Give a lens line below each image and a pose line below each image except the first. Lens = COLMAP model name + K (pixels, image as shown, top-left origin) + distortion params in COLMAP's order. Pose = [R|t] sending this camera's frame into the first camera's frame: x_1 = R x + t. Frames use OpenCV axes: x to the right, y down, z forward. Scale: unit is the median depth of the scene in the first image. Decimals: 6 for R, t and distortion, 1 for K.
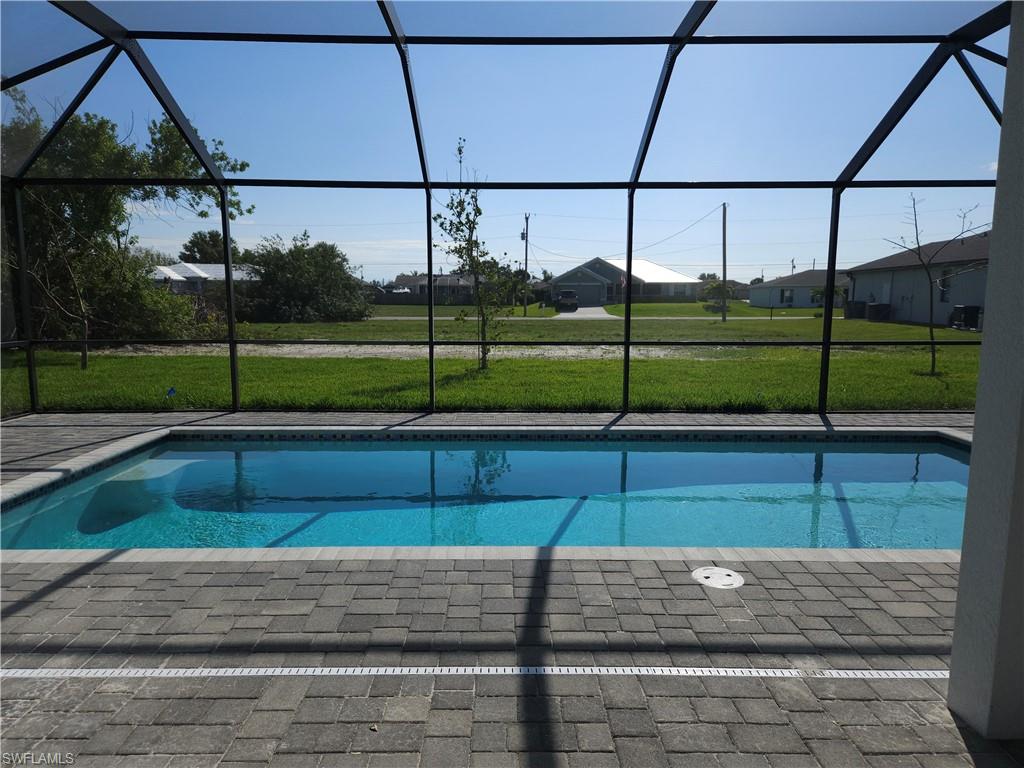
lens RADIAL K [[695.7, 0, 507.8], [0, 695.7, 392.5], [0, 0, 1]] dist [0.091032, -0.081671]
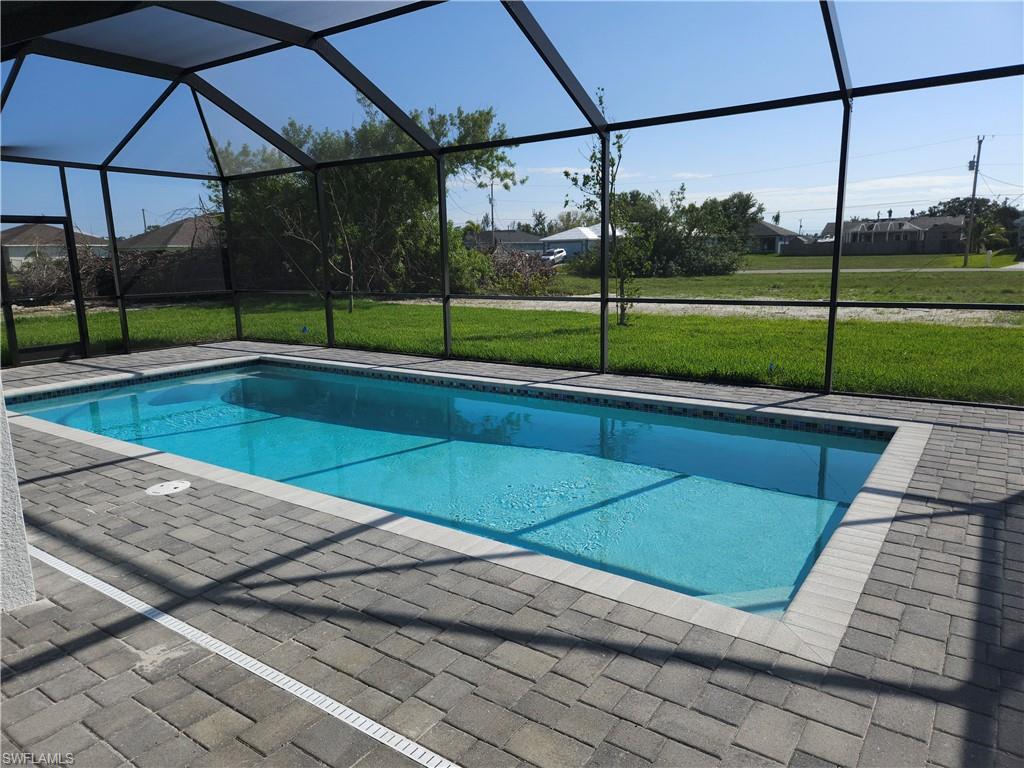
lens RADIAL K [[695.7, 0, 507.8], [0, 695.7, 392.5], [0, 0, 1]] dist [0.091032, -0.081671]
pose [[0.806037, 0.095930, -0.584038, 0.616050], [-0.058563, 0.994862, 0.082586, -0.015494], [0.588960, -0.032364, 0.807514, 0.152068]]
